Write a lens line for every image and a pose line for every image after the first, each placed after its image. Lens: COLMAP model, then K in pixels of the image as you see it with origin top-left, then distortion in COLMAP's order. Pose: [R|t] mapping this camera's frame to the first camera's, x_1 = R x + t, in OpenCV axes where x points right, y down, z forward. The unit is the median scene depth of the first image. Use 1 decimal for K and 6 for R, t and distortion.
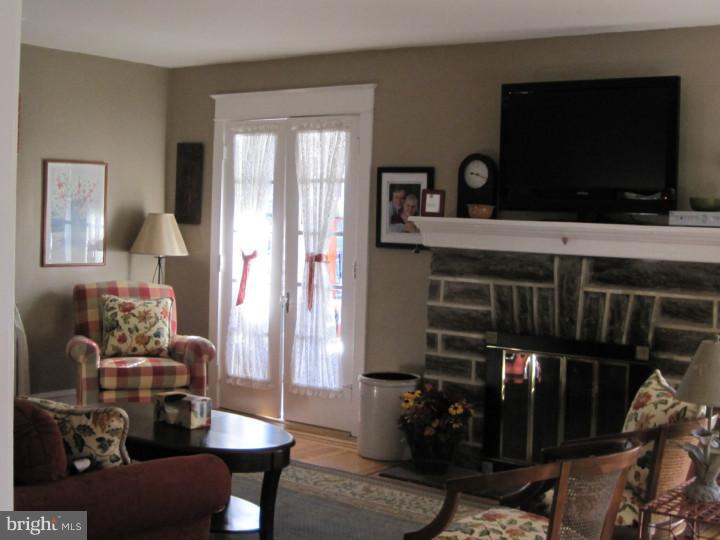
lens RADIAL K [[1028.1, 0, 360.0], [0, 1028.1, 270.0], [0, 0, 1]] dist [-0.108922, -0.017233]
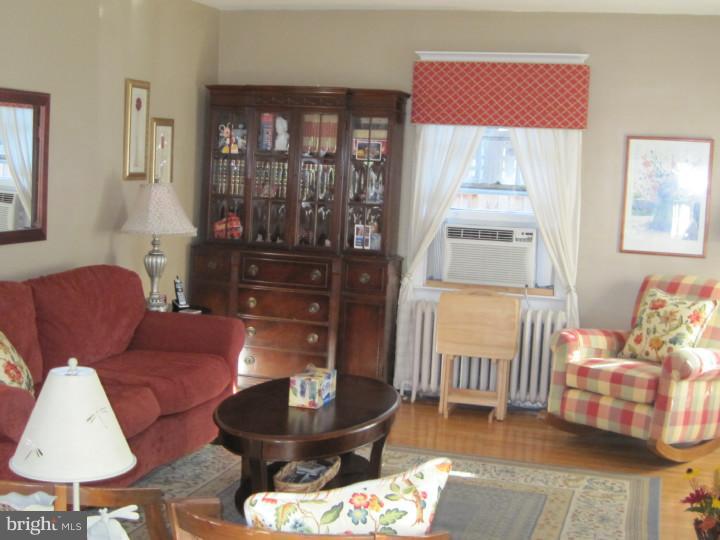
lens RADIAL K [[1028.1, 0, 360.0], [0, 1028.1, 270.0], [0, 0, 1]] dist [-0.108922, -0.017233]
pose [[0.419038, 0.081426, -0.904310, 0.441120], [-0.088610, 0.994884, 0.048521, -0.011868], [0.903635, 0.059799, 0.424109, 0.413962]]
